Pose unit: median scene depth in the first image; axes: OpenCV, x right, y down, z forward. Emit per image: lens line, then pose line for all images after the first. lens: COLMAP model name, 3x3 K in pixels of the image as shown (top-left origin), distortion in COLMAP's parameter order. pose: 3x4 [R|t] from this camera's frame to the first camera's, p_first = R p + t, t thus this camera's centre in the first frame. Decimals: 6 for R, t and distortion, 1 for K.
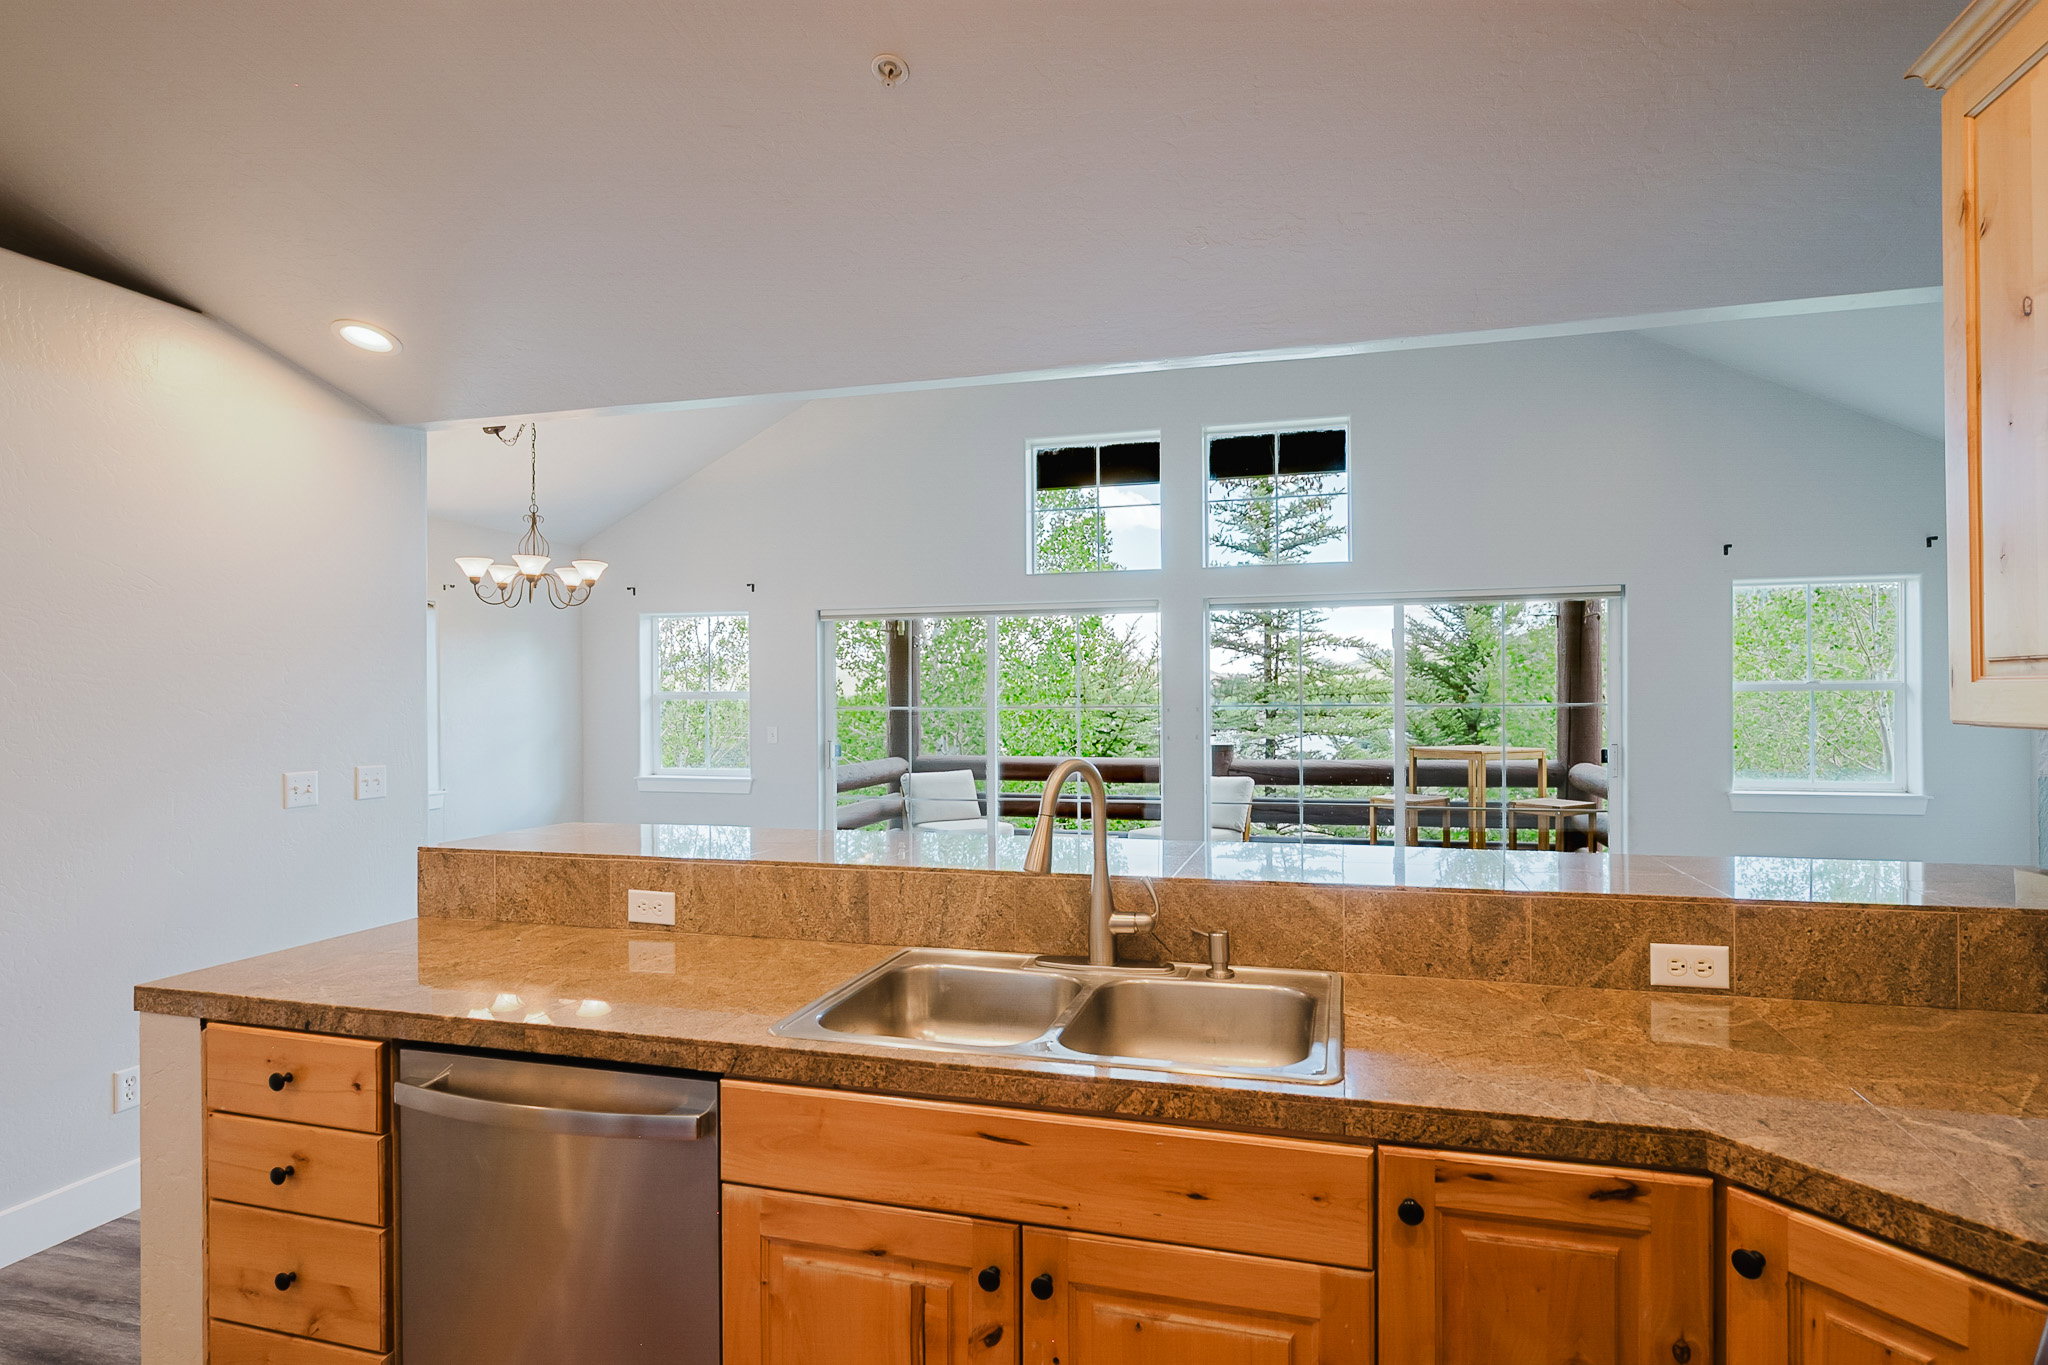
lens RADIAL K [[1060.3, 0, 1034.5], [0, 1060.3, 687.3], [0, 0, 1]] dist [-0.000795, -0.000249]
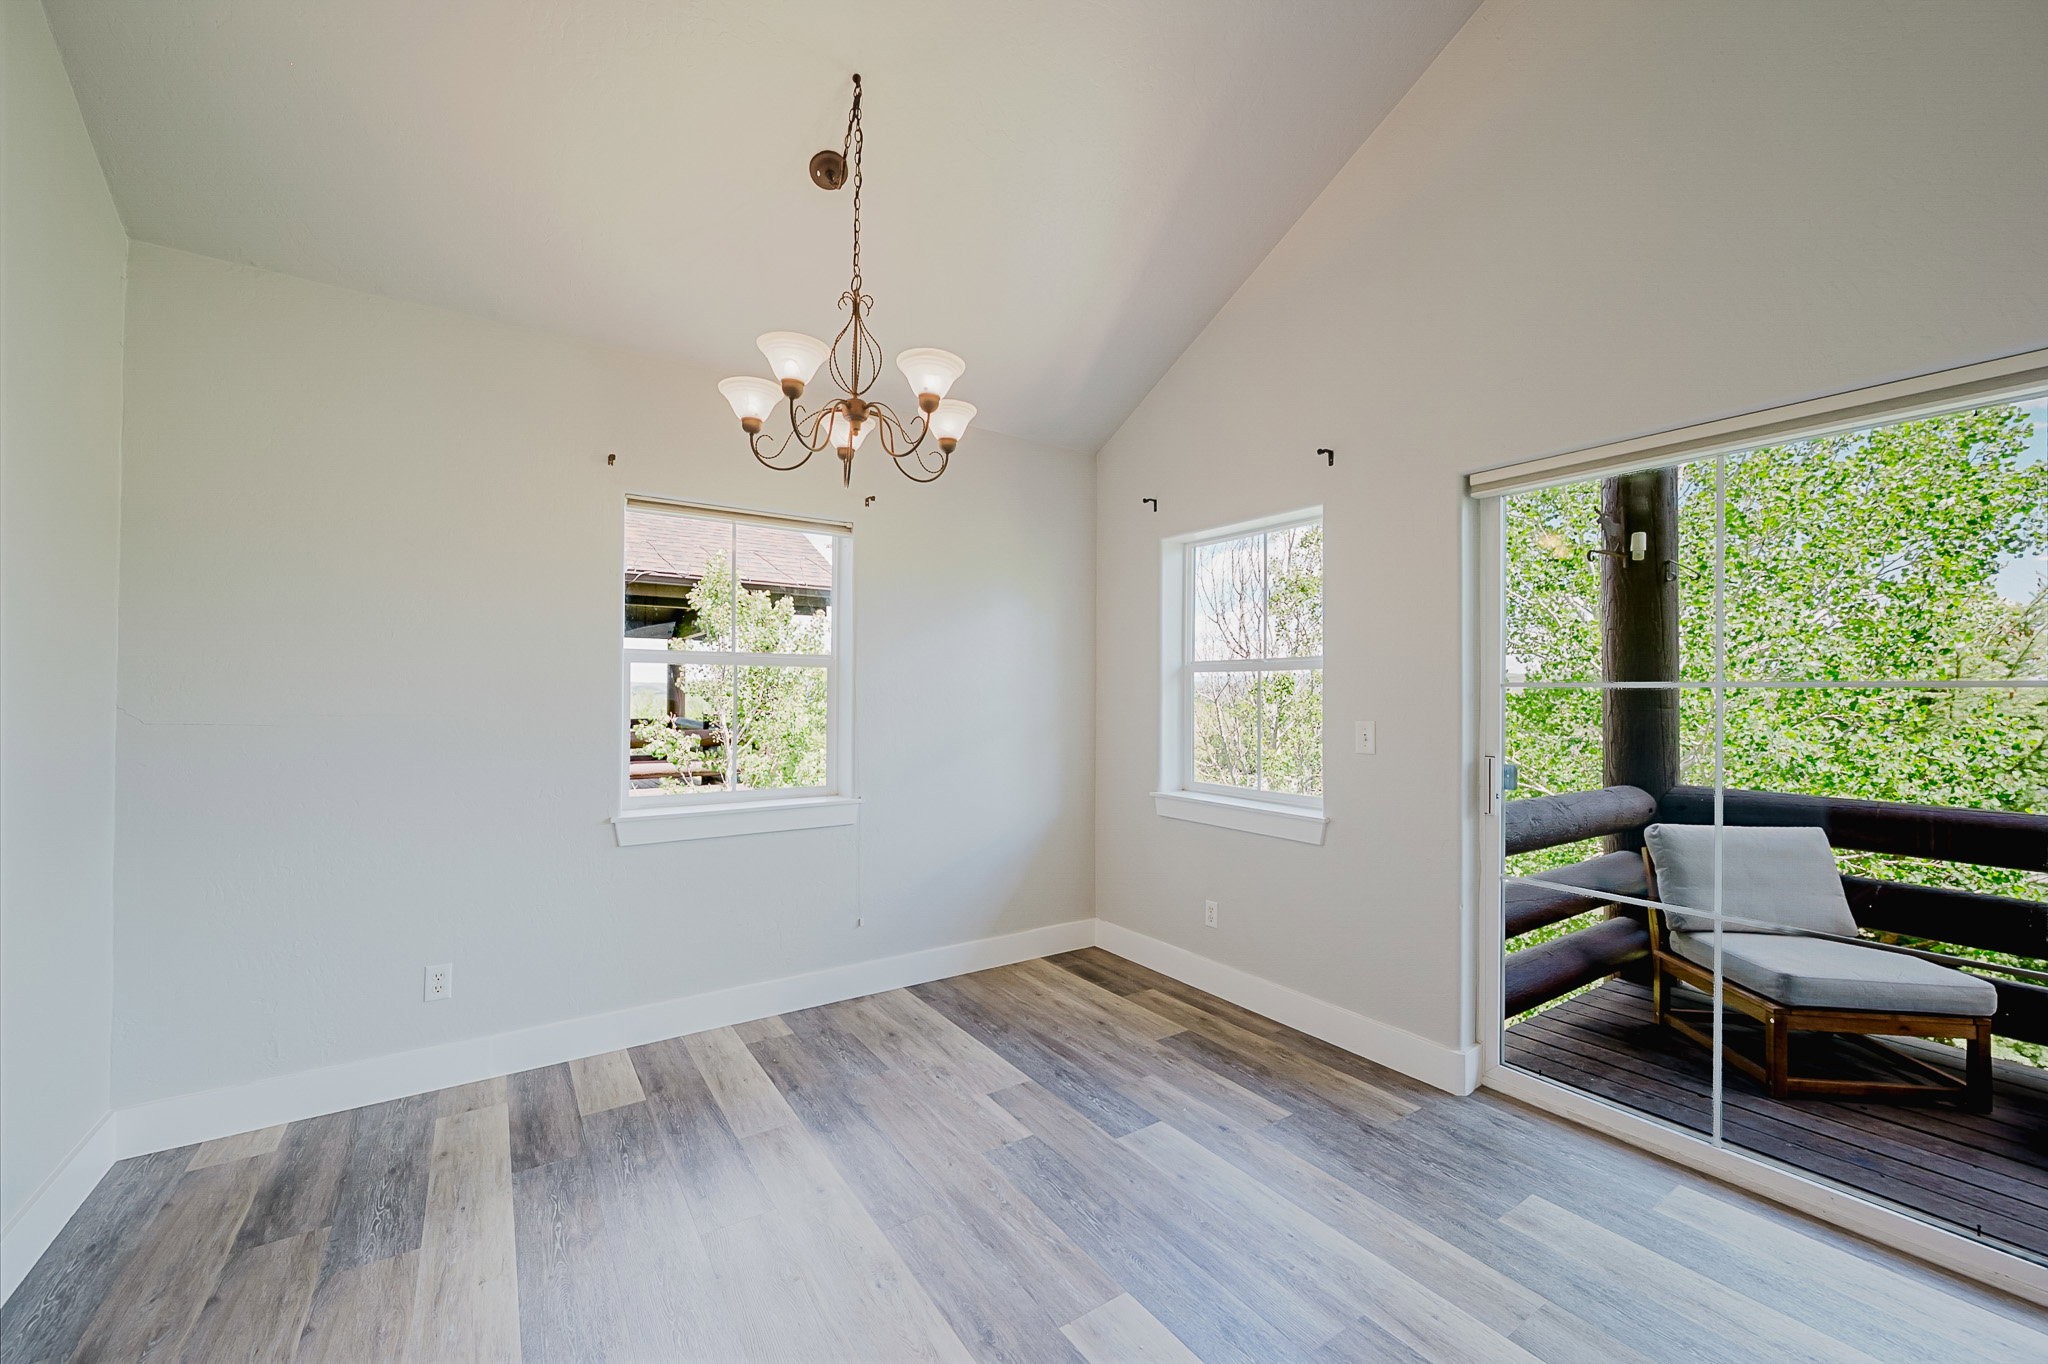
lens RADIAL K [[802.0, 0, 1059.6], [0, 802.0, 688.1], [0, 0, 1]] dist [0.001675, 0.000337]
pose [[0.777426, 0.002426, -0.628970, -0.111225], [-0.006472, 0.999970, -0.004143, 0.023066], [0.628941, 0.007291, 0.777419, 0.569019]]
